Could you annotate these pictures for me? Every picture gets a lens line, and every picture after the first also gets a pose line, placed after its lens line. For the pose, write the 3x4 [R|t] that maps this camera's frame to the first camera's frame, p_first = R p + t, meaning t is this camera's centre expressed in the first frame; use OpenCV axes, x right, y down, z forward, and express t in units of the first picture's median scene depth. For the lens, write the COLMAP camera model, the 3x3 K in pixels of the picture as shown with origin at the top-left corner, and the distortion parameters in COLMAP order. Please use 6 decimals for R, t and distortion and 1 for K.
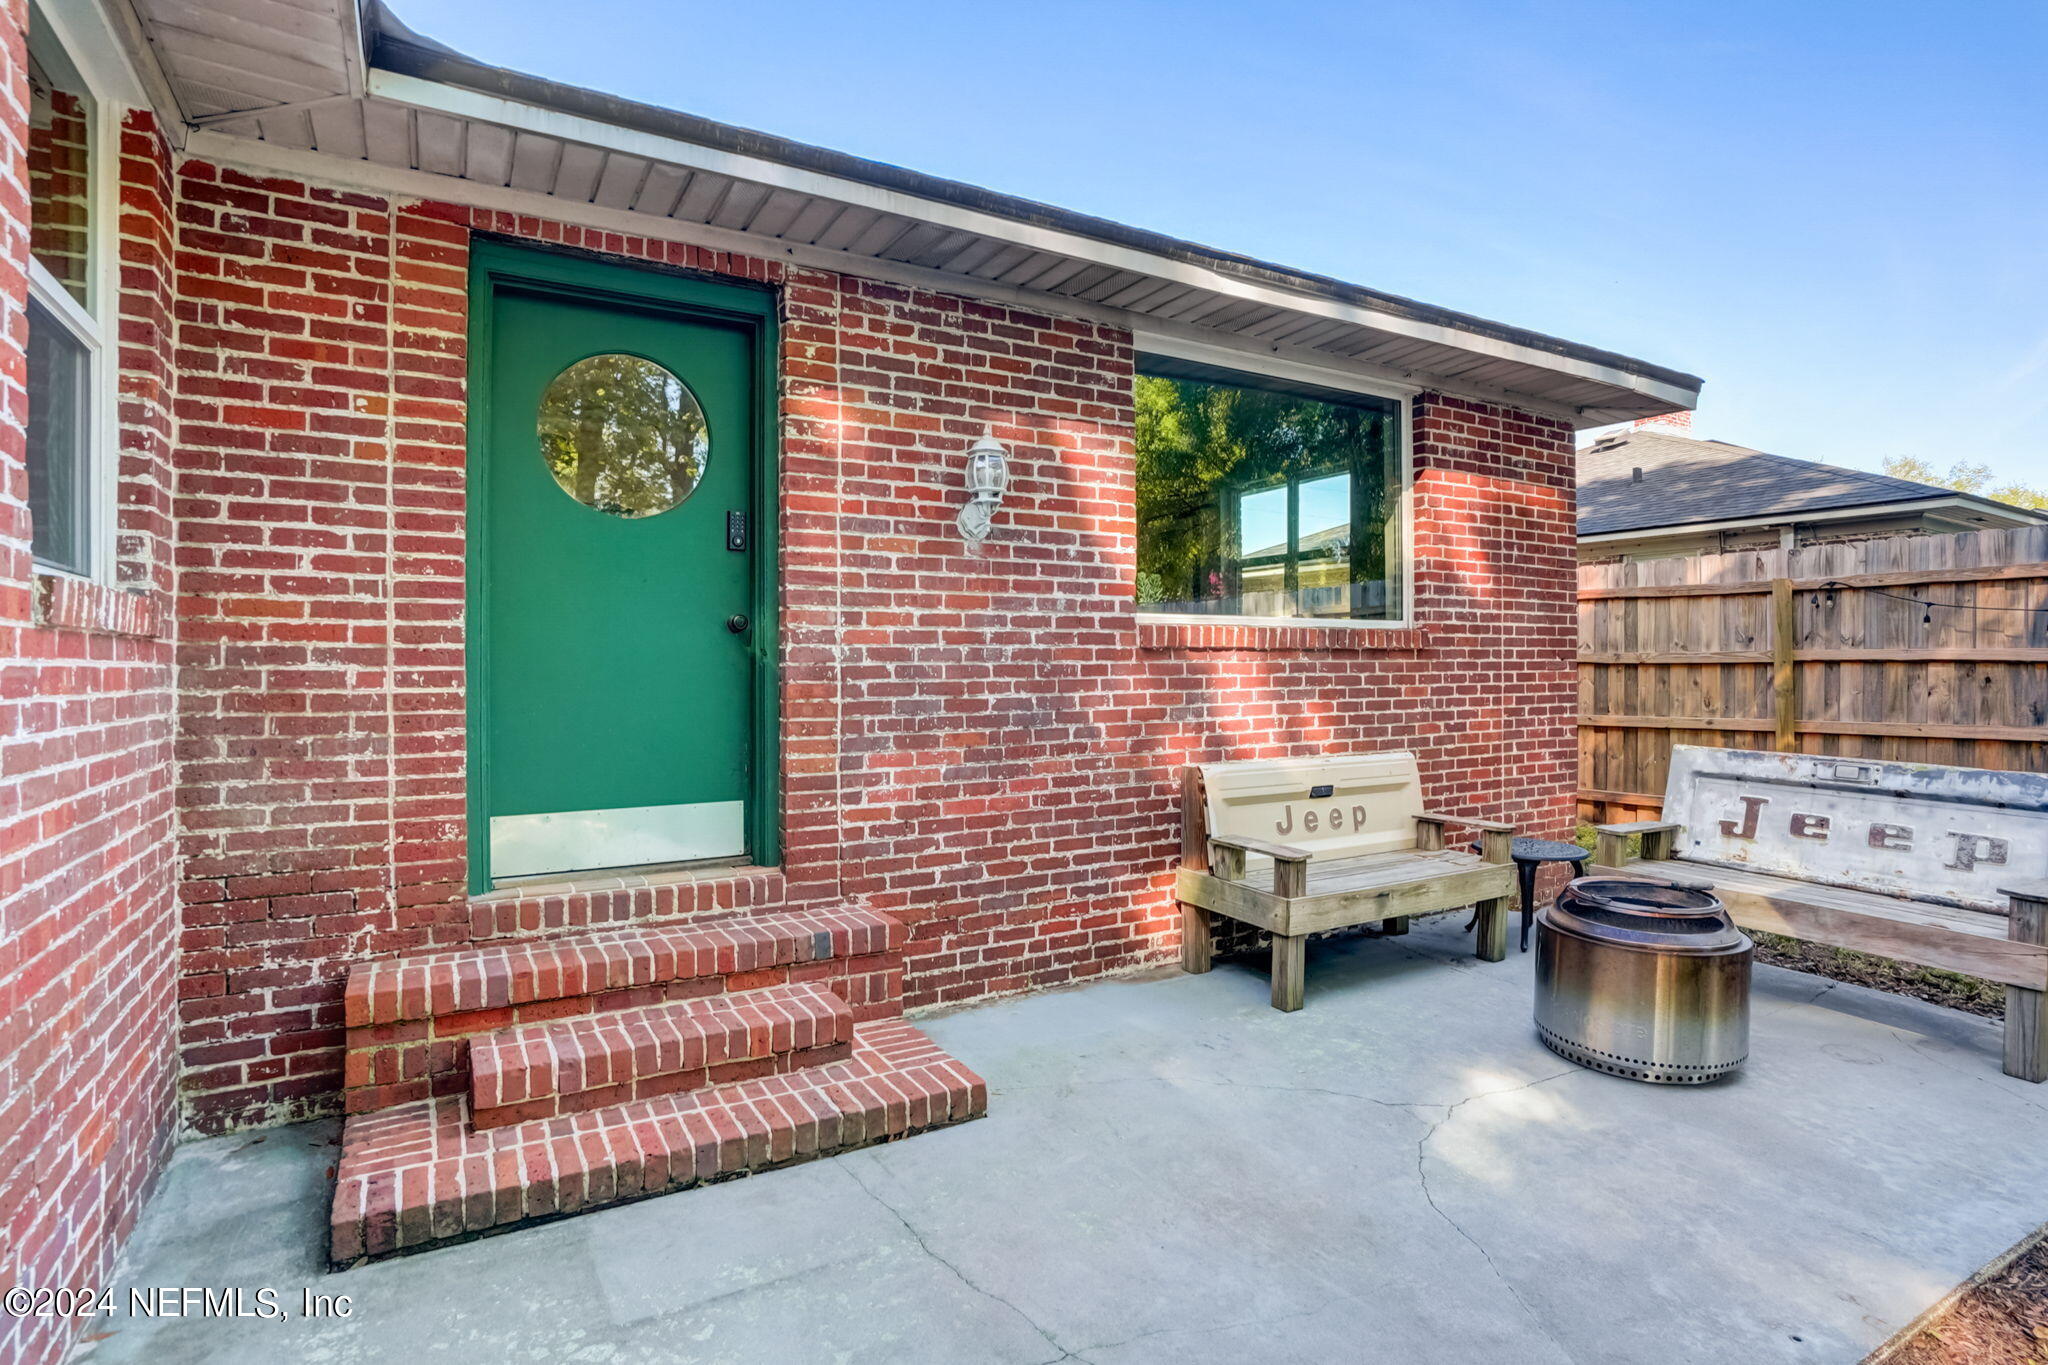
lens RADIAL K [[1036.3, 0, 1017.6], [0, 1036.3, 673.8], [0, 0, 1]] dist [-0.044513, 0.020202]
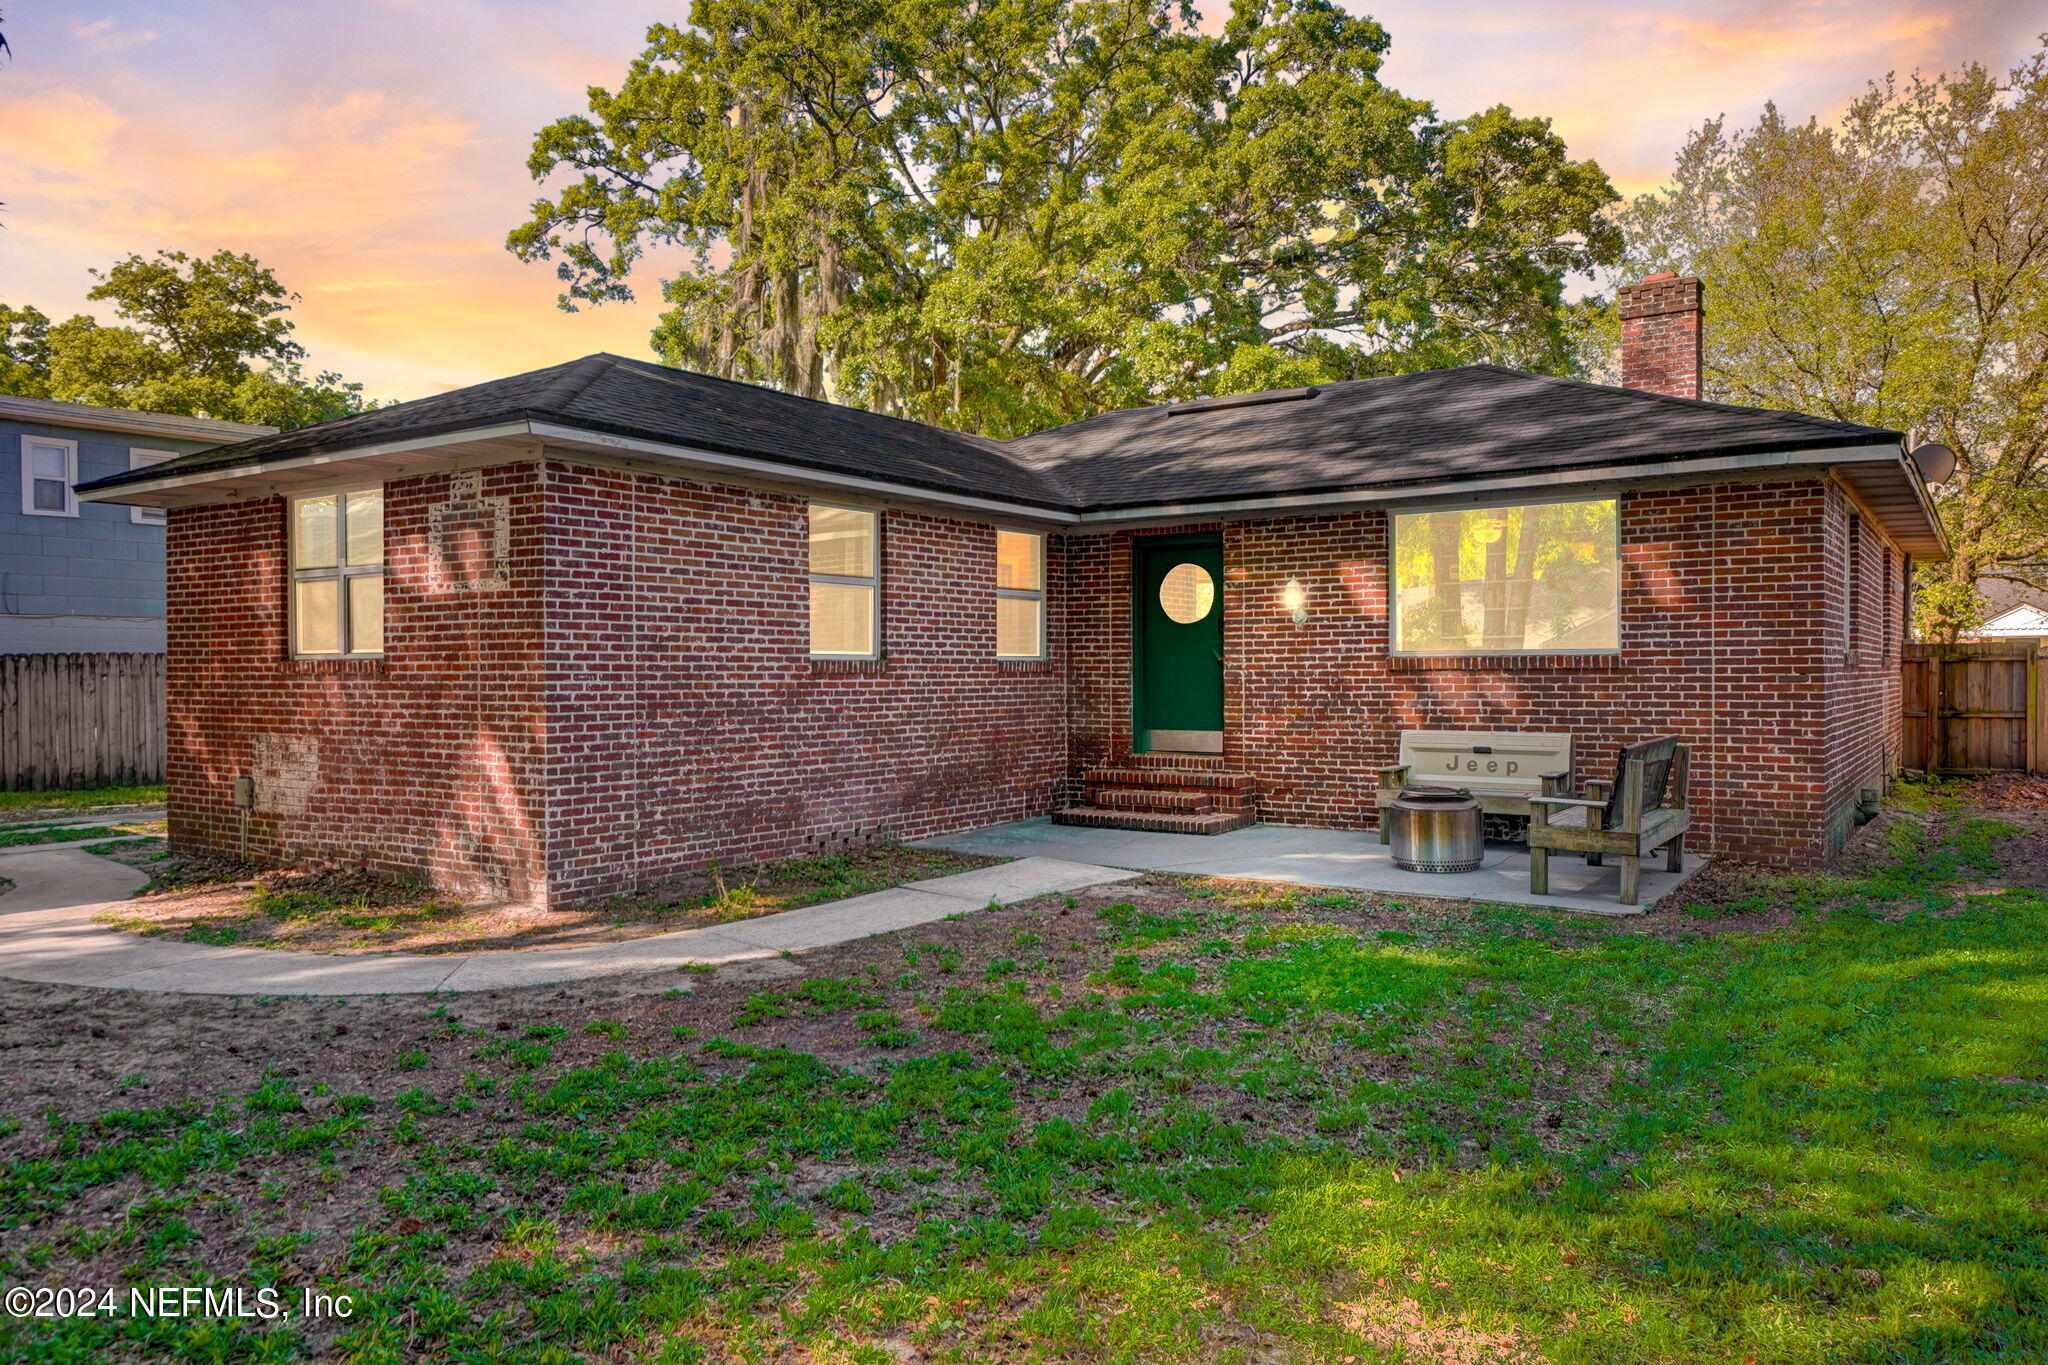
lens RADIAL K [[1398.6, 0, 1024.0], [0, 1398.6, 682.5], [0, 0, 1]] dist [0.008503, 0.006799]
pose [[0.421686, 0.012206, -0.906660, 2.426065], [0.002842, 0.999887, 0.014783, -0.045618], [0.906737, -0.008811, 0.421604, -0.824347]]
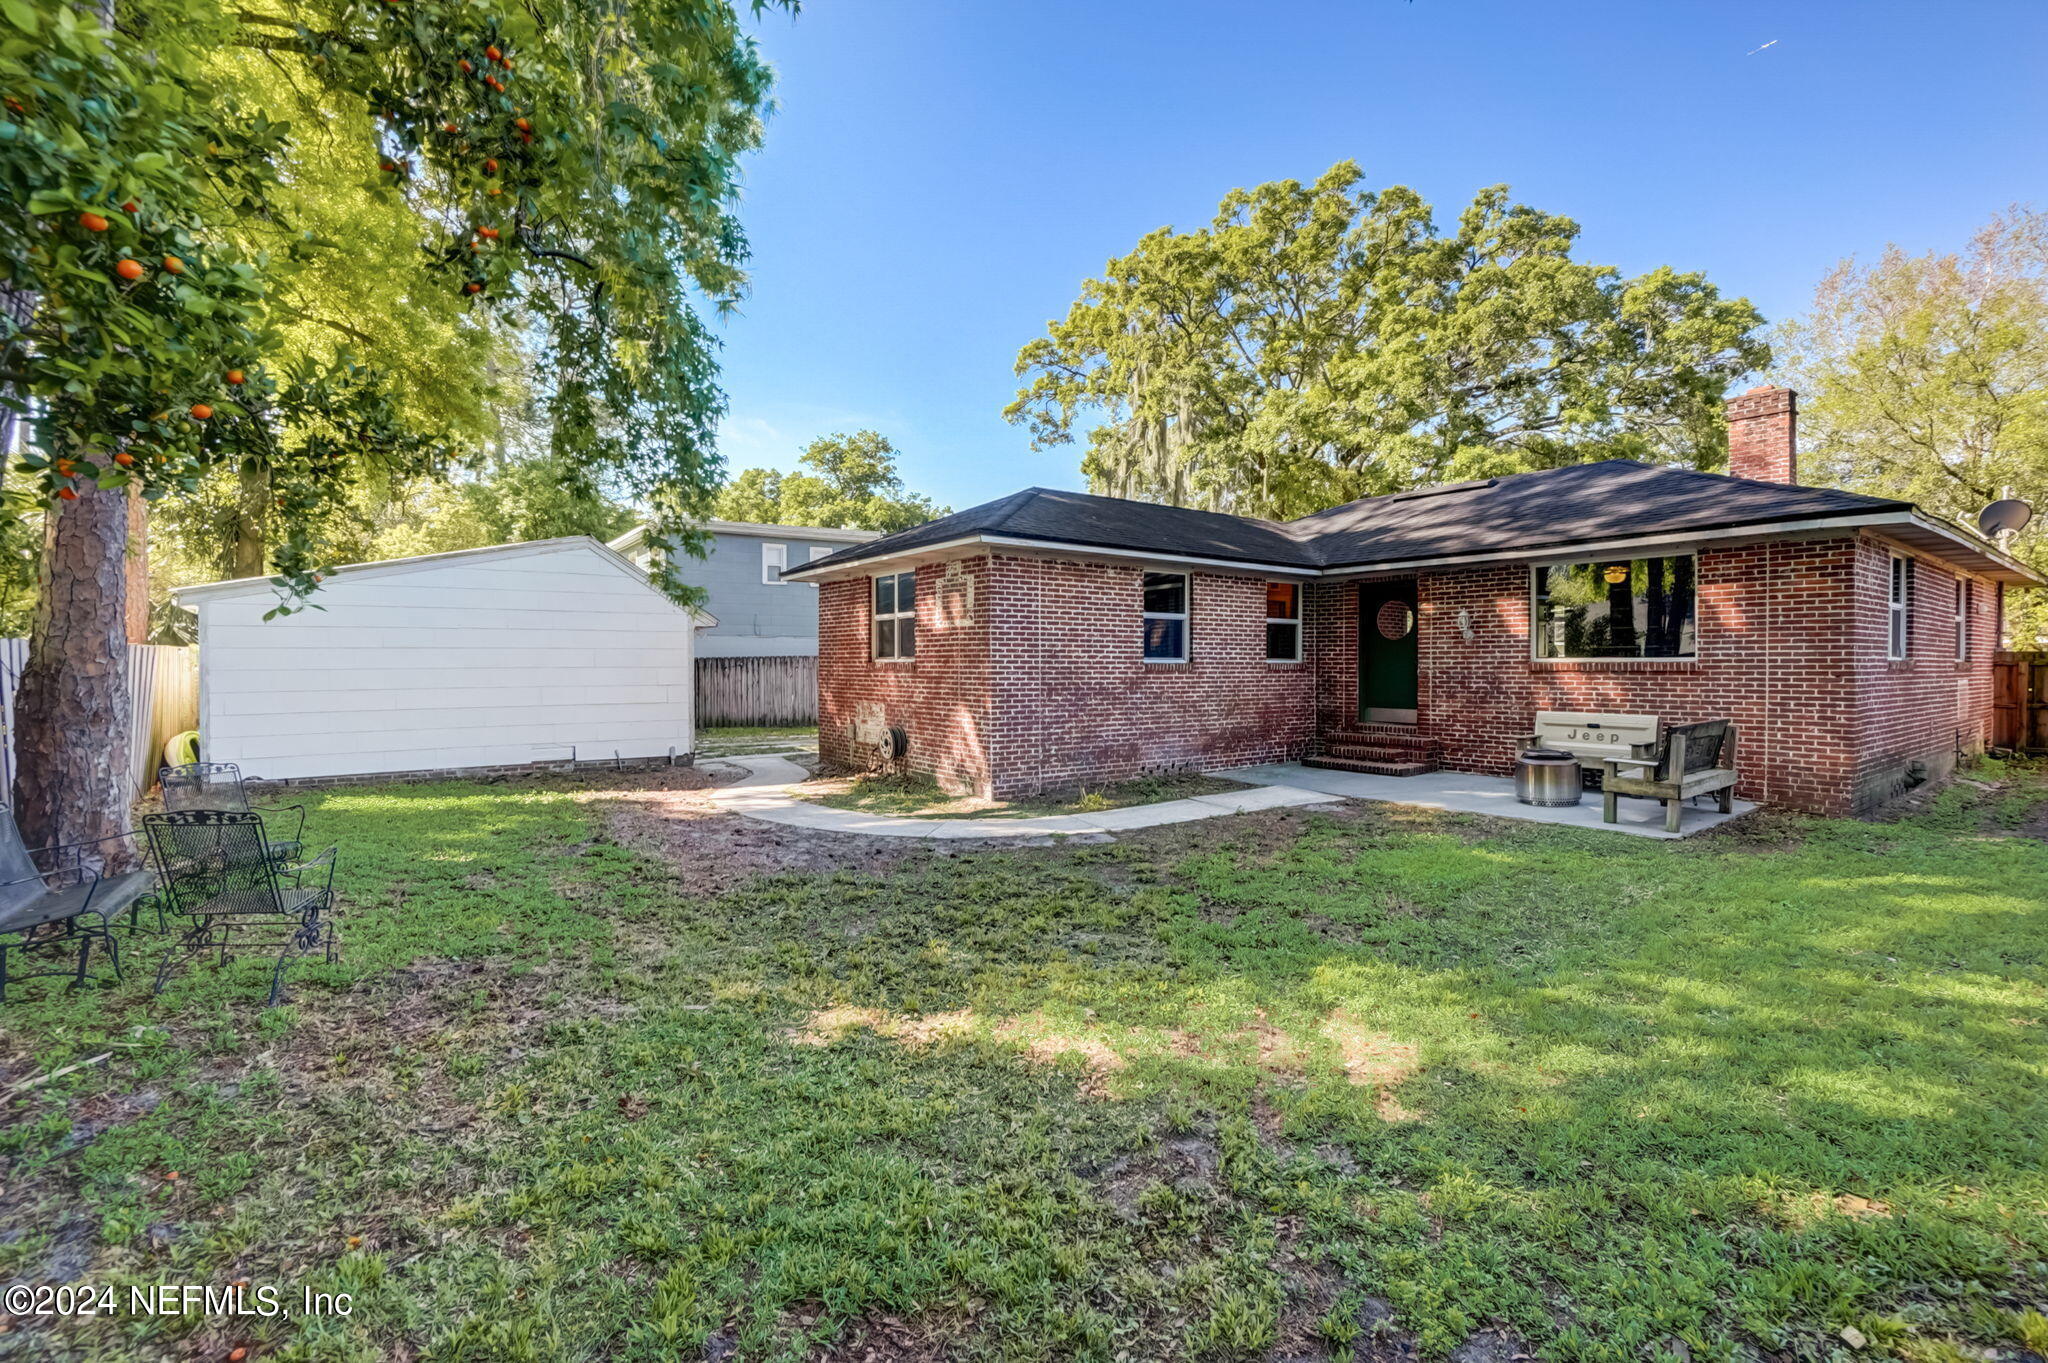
lens RADIAL K [[895.0, 0, 1024.0], [0, 895.0, 681.5], [0, 0, 1]] dist [-0.074959, 0.025323]
pose [[0.096773, 0.025085, -0.994990, 2.660398], [0.001056, 0.999679, 0.025306, -0.063532], [0.995306, -0.003500, 0.096716, -0.738022]]
